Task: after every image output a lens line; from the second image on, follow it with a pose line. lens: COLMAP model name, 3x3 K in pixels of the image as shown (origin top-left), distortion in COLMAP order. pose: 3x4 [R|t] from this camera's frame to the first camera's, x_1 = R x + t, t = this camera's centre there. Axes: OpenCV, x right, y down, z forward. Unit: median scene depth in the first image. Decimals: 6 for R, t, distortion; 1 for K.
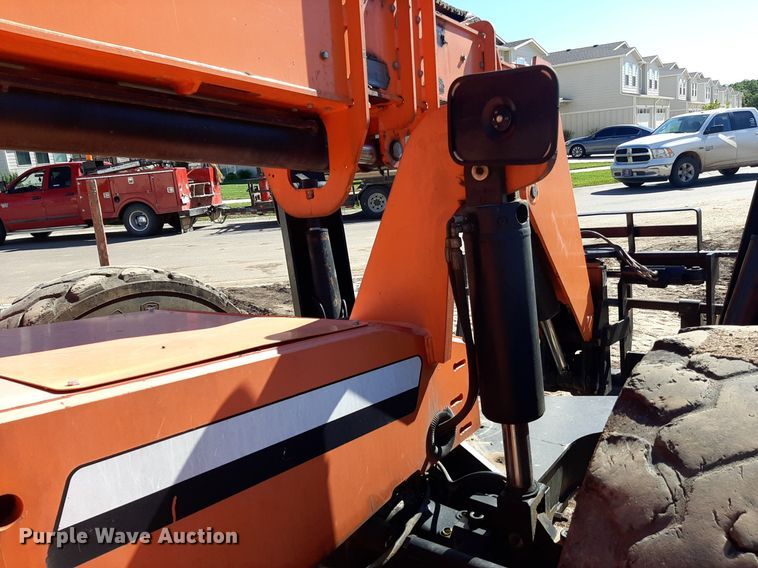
lens RADIAL K [[594.6, 0, 391.5], [0, 594.6, 284.8], [0, 0, 1]] dist [0.086479, -0.158385]
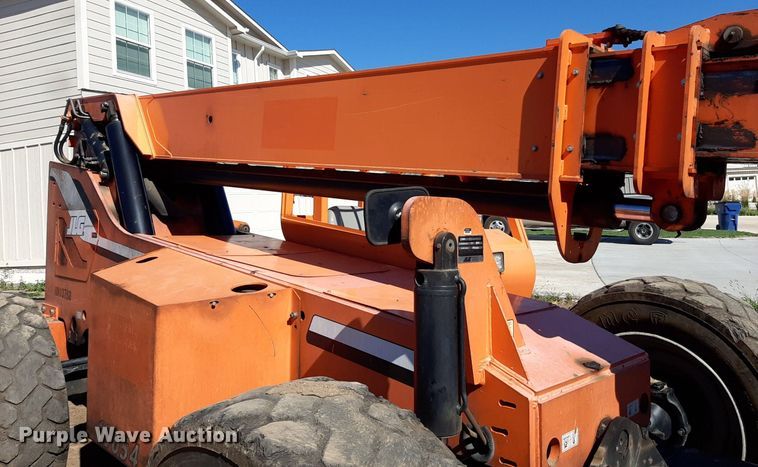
lens RADIAL K [[583.9, 0, 375.9], [0, 583.9, 184.1], [0, 0, 1]] dist [0.059673, -0.099311]
pose [[-0.144173, 0.047305, -0.988421, 0.119638], [-0.151445, 0.986035, 0.069281, -0.031348], [0.977895, 0.159680, -0.134996, 0.077063]]
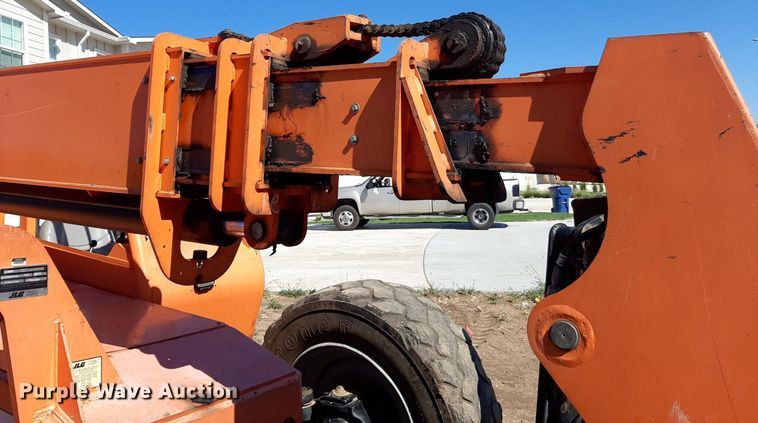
lens RADIAL K [[586.2, 0, 380.8], [0, 586.2, 140.2], [0, 0, 1]] dist [0.084533, -0.175005]
pose [[0.059732, -0.005516, -0.998199, 0.107477], [-0.141471, 0.989844, -0.013936, -0.044351], [0.988139, 0.142049, 0.058345, 0.131540]]
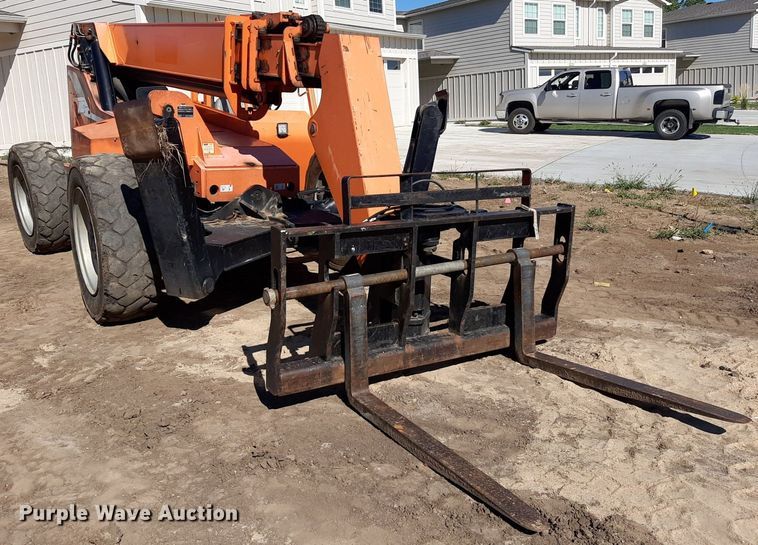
lens RADIAL K [[715.5, 0, 350.5], [0, 715.5, 235.6], [0, 0, 1]] dist [0.106273, -0.240741]
pose [[-0.358553, 0.253725, -0.898367, 0.305084], [-0.128397, 0.939804, 0.316674, -0.078249], [0.924637, 0.228892, -0.304392, 0.275286]]
